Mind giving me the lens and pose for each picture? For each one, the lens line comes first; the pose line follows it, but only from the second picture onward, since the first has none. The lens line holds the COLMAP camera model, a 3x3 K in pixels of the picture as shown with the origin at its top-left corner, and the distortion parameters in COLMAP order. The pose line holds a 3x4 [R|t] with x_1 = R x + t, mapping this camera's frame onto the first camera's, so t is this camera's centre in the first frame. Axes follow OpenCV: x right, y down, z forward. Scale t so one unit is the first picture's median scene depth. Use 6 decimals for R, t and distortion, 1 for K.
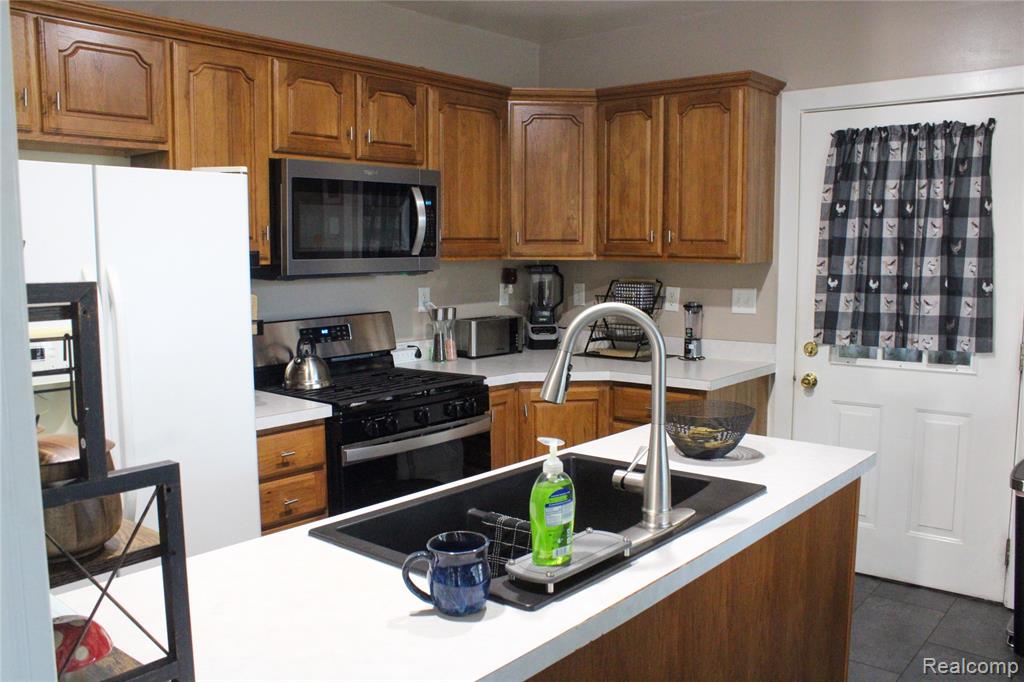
lens RADIAL K [[858.7, 0, 516.1], [0, 858.7, 344.8], [0, 0, 1]] dist [-0.166846, 0.148698]
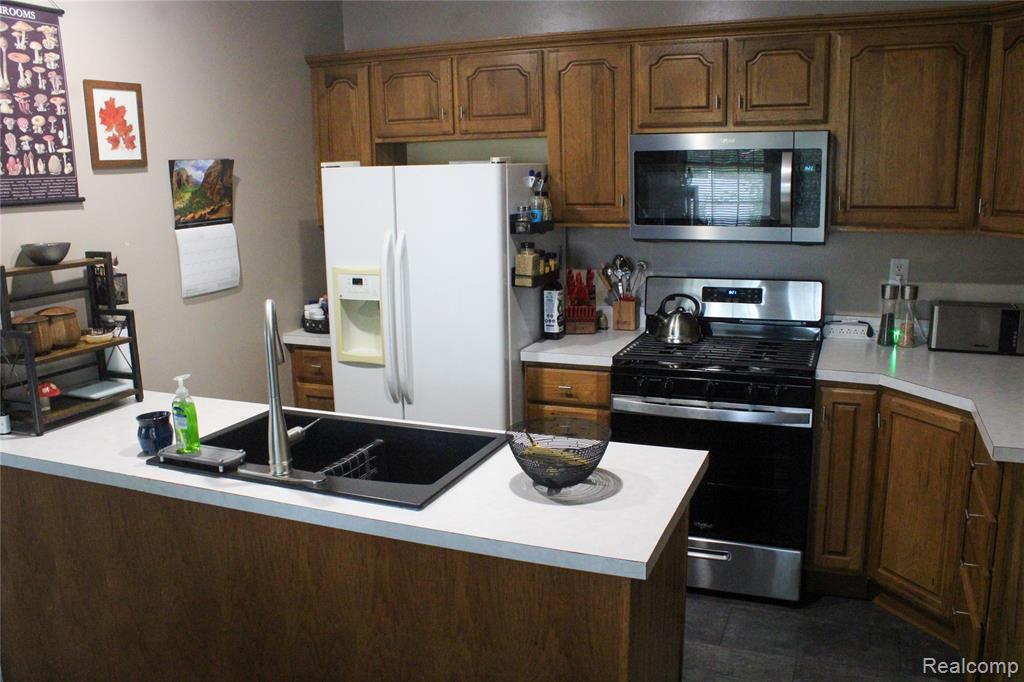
lens RADIAL K [[858.7, 0, 516.1], [0, 858.7, 344.8], [0, 0, 1]] dist [-0.166846, 0.148698]
pose [[0.310144, 0.190785, -0.931349, 0.769074], [-0.085929, 0.981272, 0.172397, -0.125199], [0.946798, 0.026562, 0.320730, 0.486756]]
